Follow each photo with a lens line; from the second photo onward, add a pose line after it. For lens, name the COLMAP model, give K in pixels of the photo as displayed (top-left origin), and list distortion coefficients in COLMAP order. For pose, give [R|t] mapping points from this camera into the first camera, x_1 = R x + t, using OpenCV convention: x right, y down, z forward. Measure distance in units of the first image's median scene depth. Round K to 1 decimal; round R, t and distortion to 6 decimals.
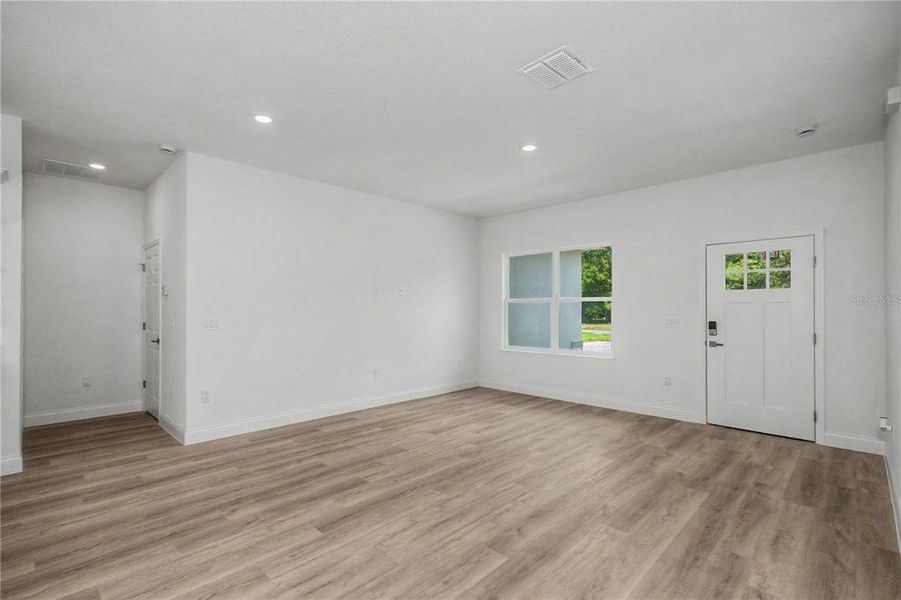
lens RADIAL K [[412.6, 0, 449.0], [0, 412.6, 307.8], [0, 0, 1]] dist [-0.002919, 0.001067]
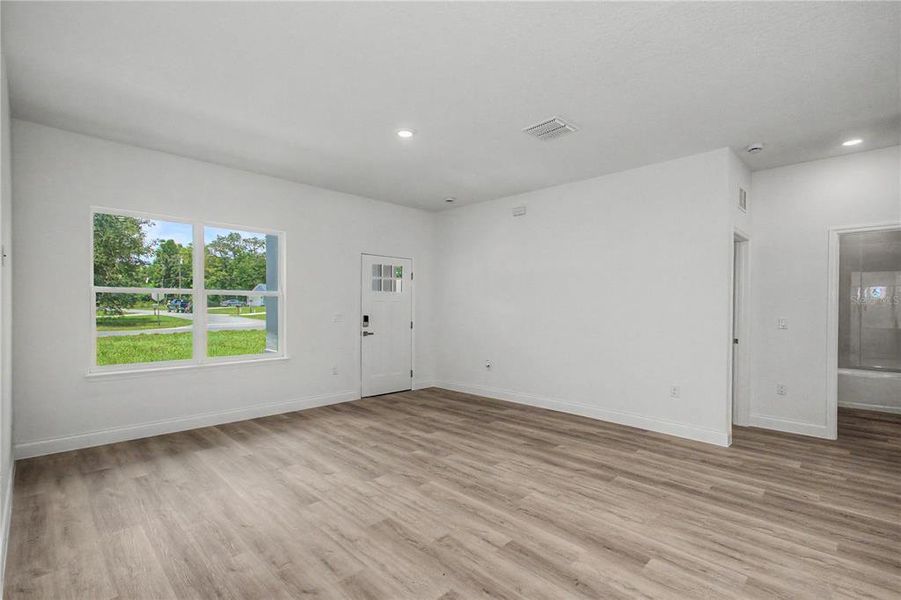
lens RADIAL K [[412.6, 0, 444.1], [0, 412.6, 307.6], [0, 0, 1]] dist [-0.002919, 0.001067]
pose [[0.022428, -0.001717, 0.999747, -0.822450], [-0.010635, 0.999942, 0.001956, 0.004064], [-0.999692, -0.010676, 0.022408, 0.975407]]
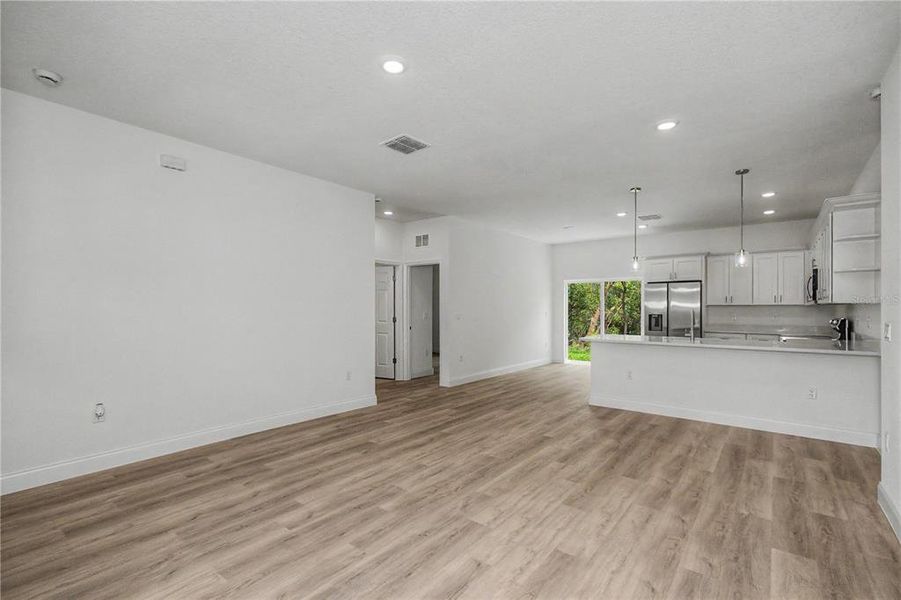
lens RADIAL K [[412.6, 0, 447.8], [0, 412.6, 305.6], [0, 0, 1]] dist [-0.002919, 0.001067]
pose [[-0.994936, -0.002282, -0.100486, 0.189729], [-0.001412, 0.999961, -0.008723, 0.006664], [0.100502, -0.008536, -0.994900, 1.842134]]
